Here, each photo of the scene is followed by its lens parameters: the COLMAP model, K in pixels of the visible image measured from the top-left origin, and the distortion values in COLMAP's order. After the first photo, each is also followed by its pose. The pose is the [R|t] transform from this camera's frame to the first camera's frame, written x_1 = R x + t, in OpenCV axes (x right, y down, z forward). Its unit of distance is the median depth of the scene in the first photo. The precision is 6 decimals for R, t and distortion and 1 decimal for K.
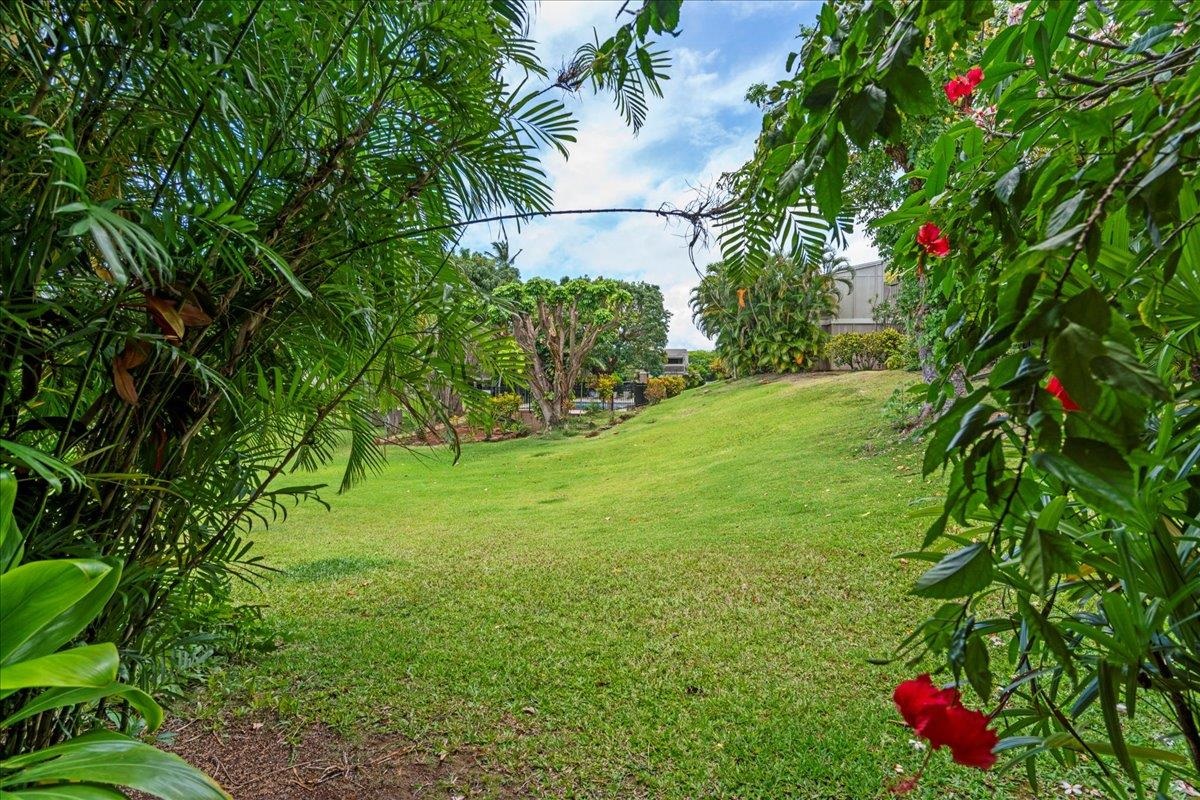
lens RADIAL K [[541.8, 0, 600.0], [0, 541.8, 400.0], [0, 0, 1]] dist [0.003617, 0.000678]
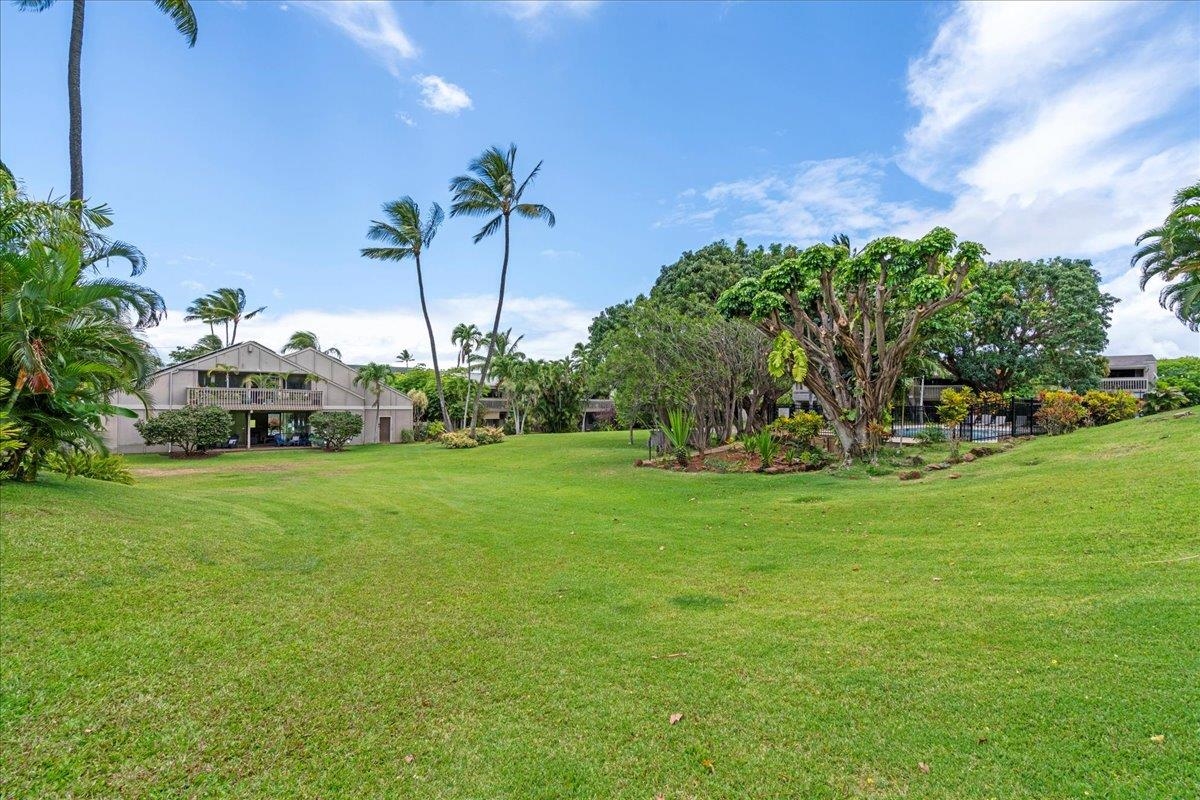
lens RADIAL K [[541.8, 0, 600.0], [0, 541.8, 400.0], [0, 0, 1]] dist [0.003617, 0.000678]
pose [[0.797919, 0.003150, -0.602756, 0.070271], [-0.029371, 0.999002, -0.033661, 0.006047], [0.602049, 0.044563, 0.797215, 0.241761]]
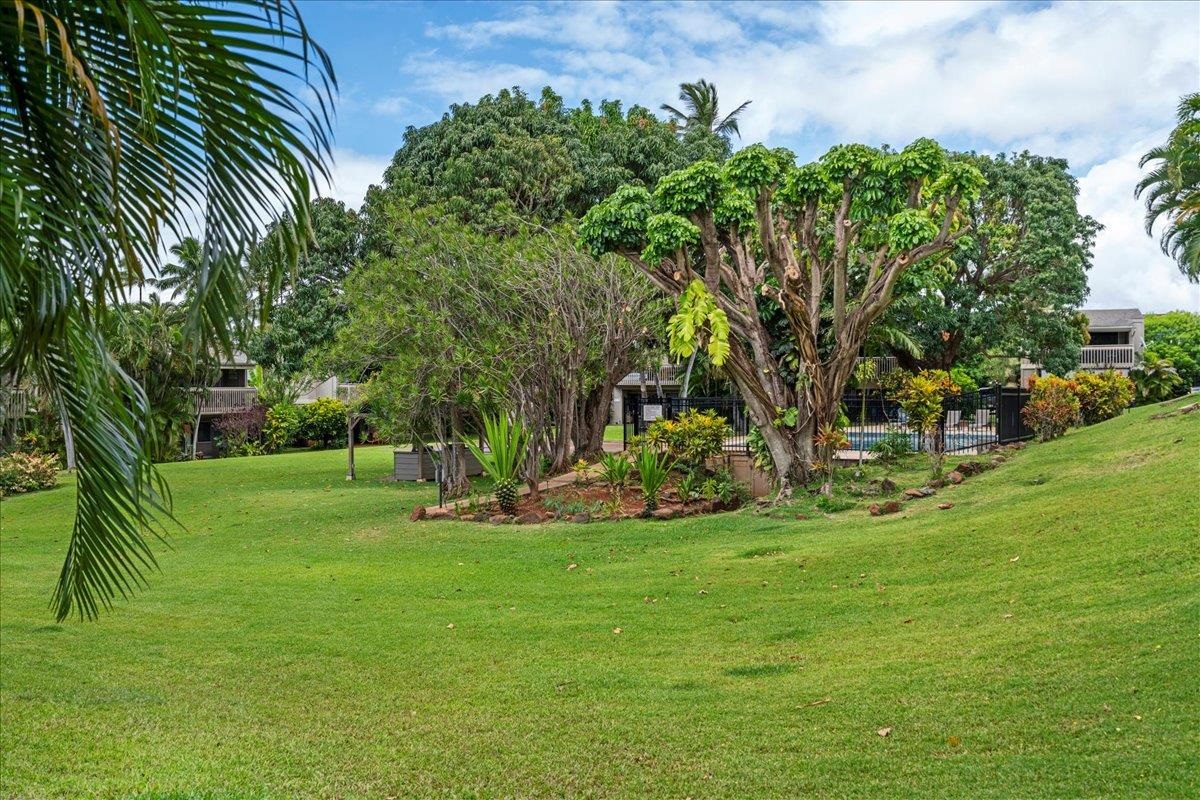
lens RADIAL K [[1170.5, 0, 600.0], [0, 1170.5, 400.0], [0, 0, 1]] dist [0.020167, 0.008154]
pose [[0.962422, -0.001020, -0.271557, 0.016965], [-0.005939, 0.999675, -0.024803, 0.002666], [0.271494, 0.025484, 0.962103, 0.053410]]
